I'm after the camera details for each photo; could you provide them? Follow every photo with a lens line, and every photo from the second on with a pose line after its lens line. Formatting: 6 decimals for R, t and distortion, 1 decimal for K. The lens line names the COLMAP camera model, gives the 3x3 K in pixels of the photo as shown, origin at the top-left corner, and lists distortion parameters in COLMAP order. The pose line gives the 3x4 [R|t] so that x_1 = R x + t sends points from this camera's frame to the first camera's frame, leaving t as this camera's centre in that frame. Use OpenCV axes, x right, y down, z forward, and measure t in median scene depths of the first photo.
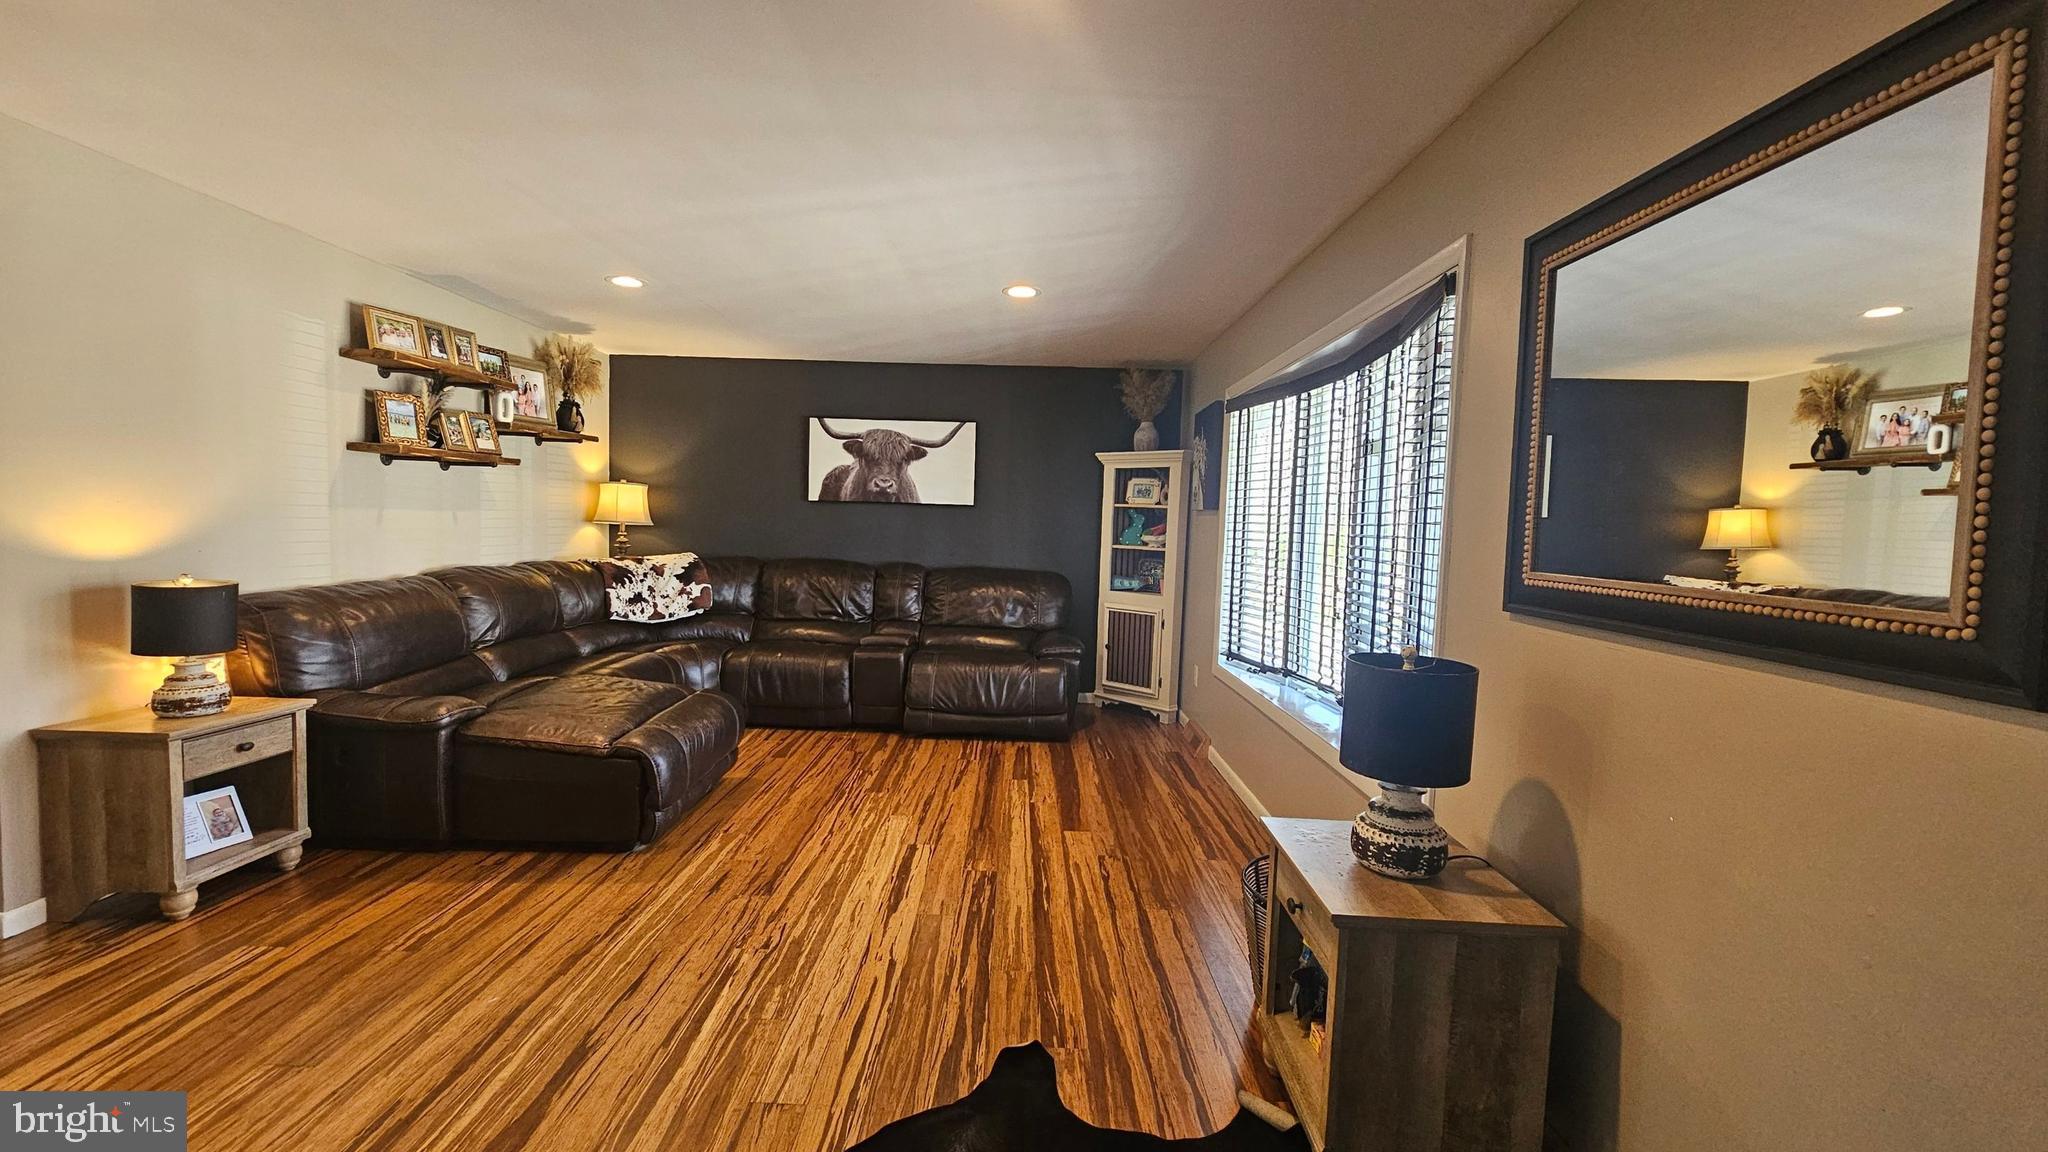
lens RADIAL K [[836.8, 0, 1021.1], [0, 836.8, 569.8], [0, 0, 1]] dist [0.001570, 0.002445]
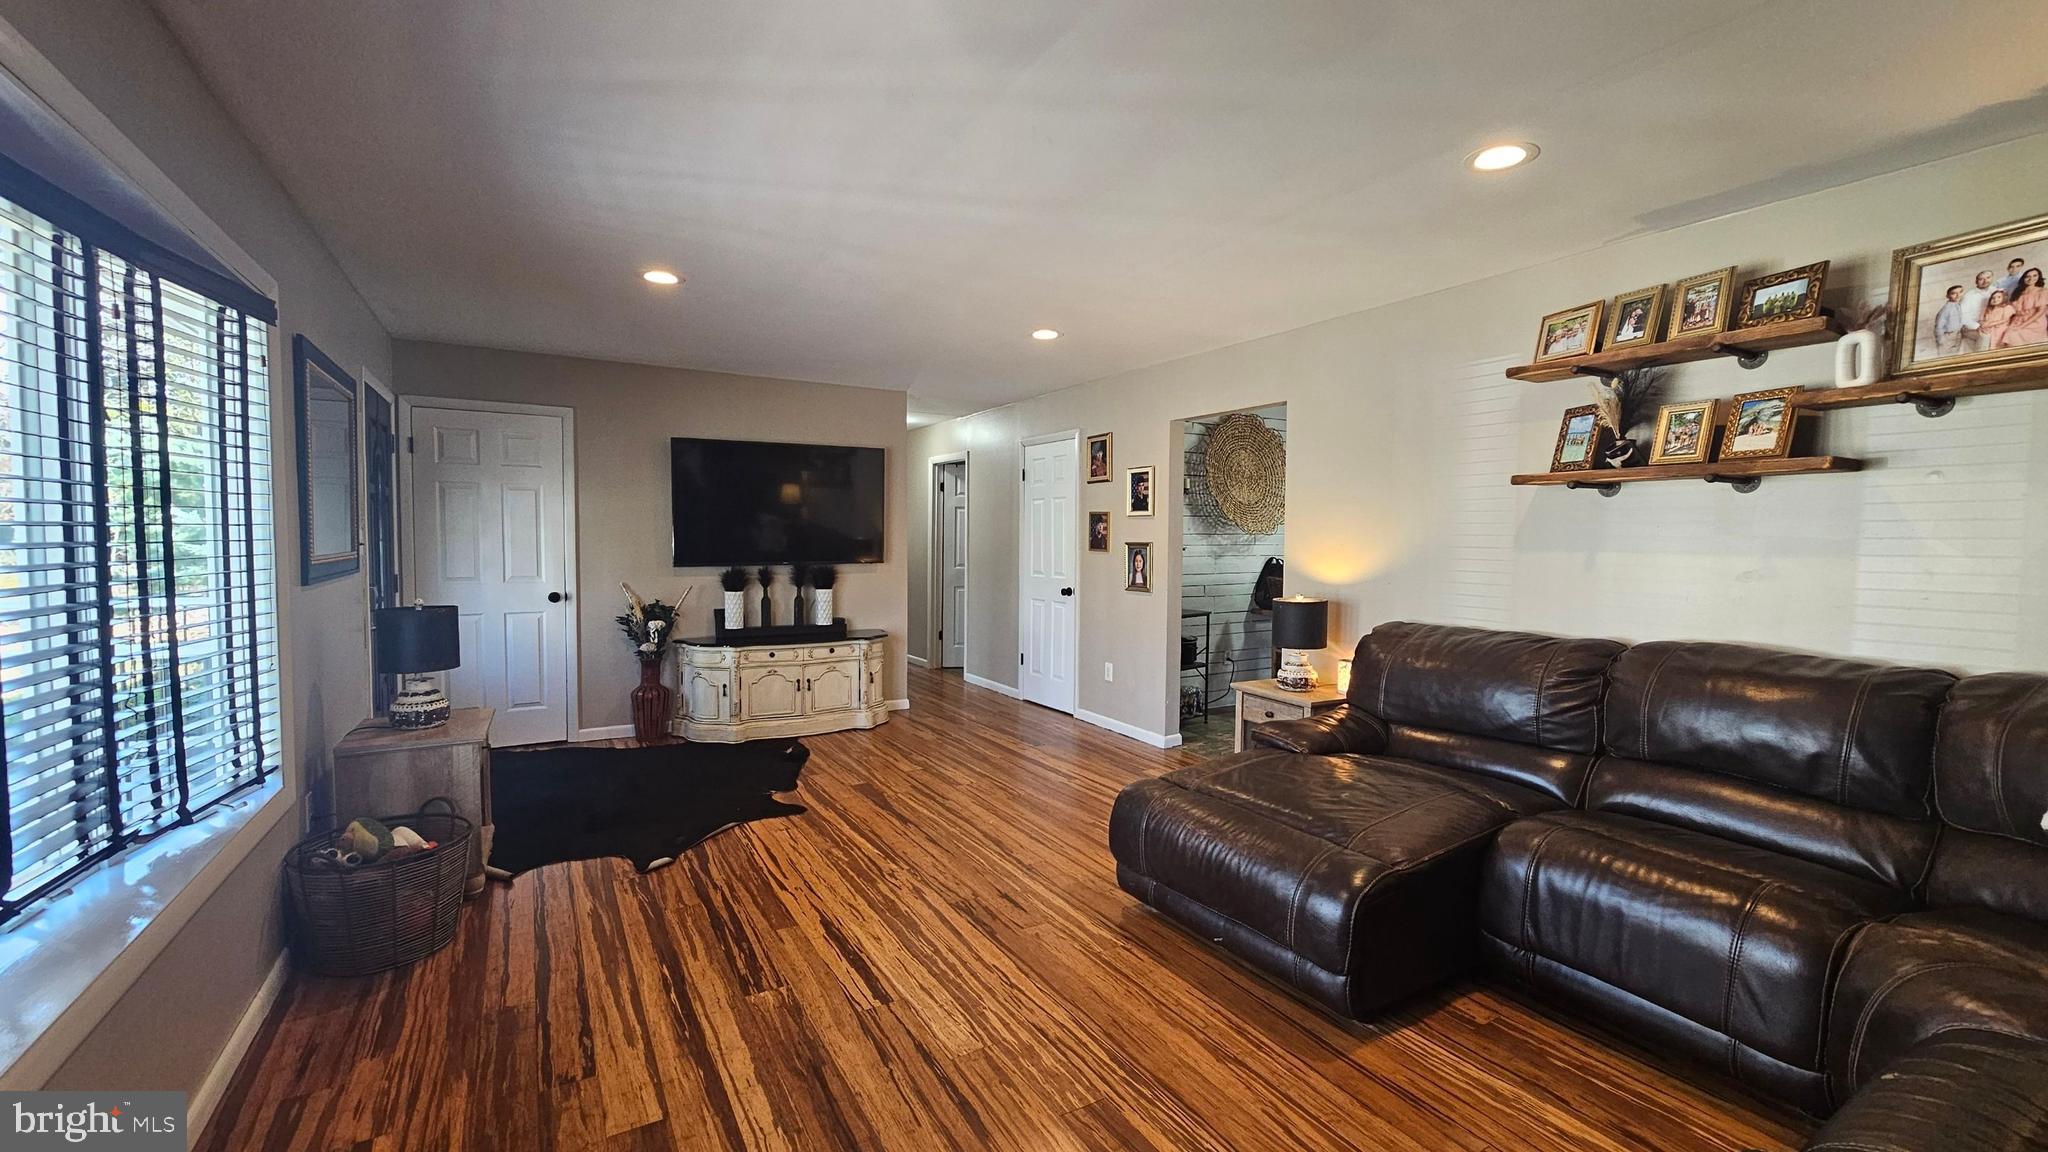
lens RADIAL K [[836.8, 0, 1021.4], [0, 836.8, 575.5], [0, 0, 1]] dist [0.001570, 0.002445]
pose [[-0.861201, -0.010591, -0.508154, 0.161693], [-0.061665, 0.994574, 0.083780, -0.114316], [0.504509, 0.103486, -0.857182, 1.924982]]
